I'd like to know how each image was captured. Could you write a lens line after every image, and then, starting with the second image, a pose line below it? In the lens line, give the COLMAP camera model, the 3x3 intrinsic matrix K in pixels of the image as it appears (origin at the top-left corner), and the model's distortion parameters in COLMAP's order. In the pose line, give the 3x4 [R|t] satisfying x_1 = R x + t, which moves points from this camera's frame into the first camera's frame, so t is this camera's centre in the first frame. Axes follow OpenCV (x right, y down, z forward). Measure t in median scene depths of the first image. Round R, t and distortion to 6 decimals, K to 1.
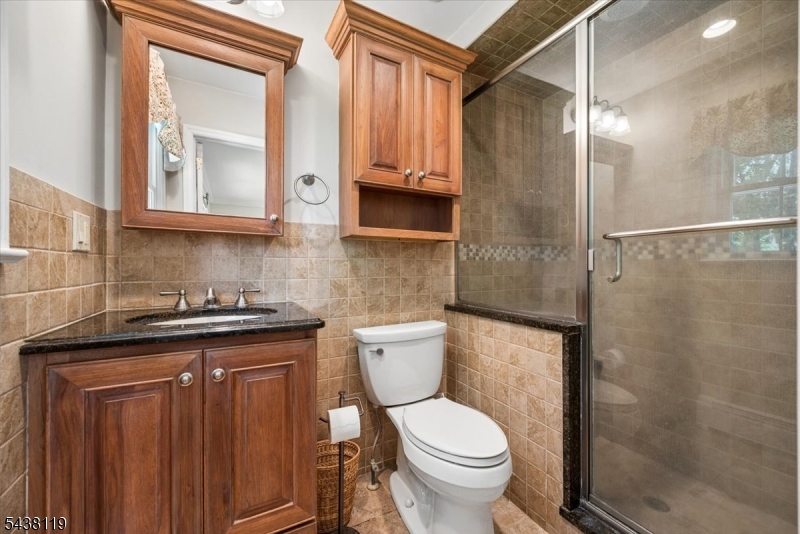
lens RADIAL K [[323.4, 0, 396.6], [0, 323.4, 267.2], [0, 0, 1]] dist [-0.000814, 0.000426]
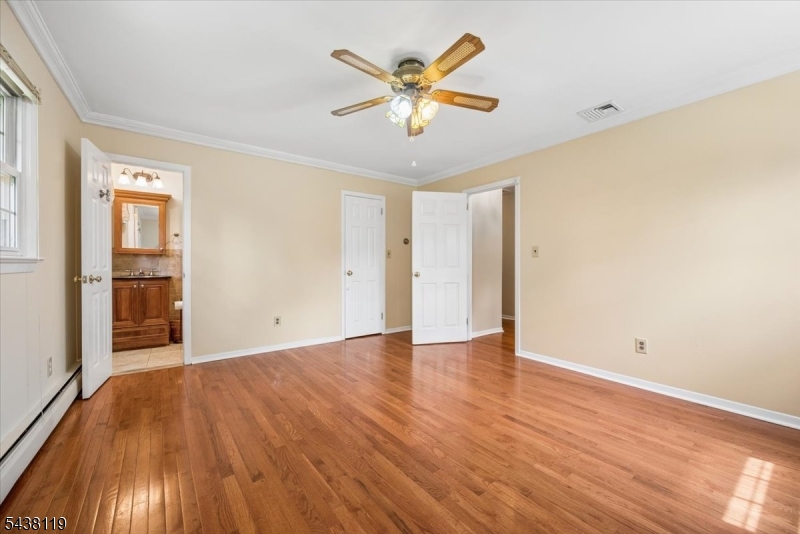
lens RADIAL K [[323.4, 0, 402.8], [0, 323.4, 266.1], [0, 0, 1]] dist [-0.000814, 0.000426]
pose [[0.989136, -0.004827, 0.146922, 1.764422], [0.003804, 0.999967, 0.007242, 0.012380], [-0.146952, -0.006605, 0.989122, -2.962554]]
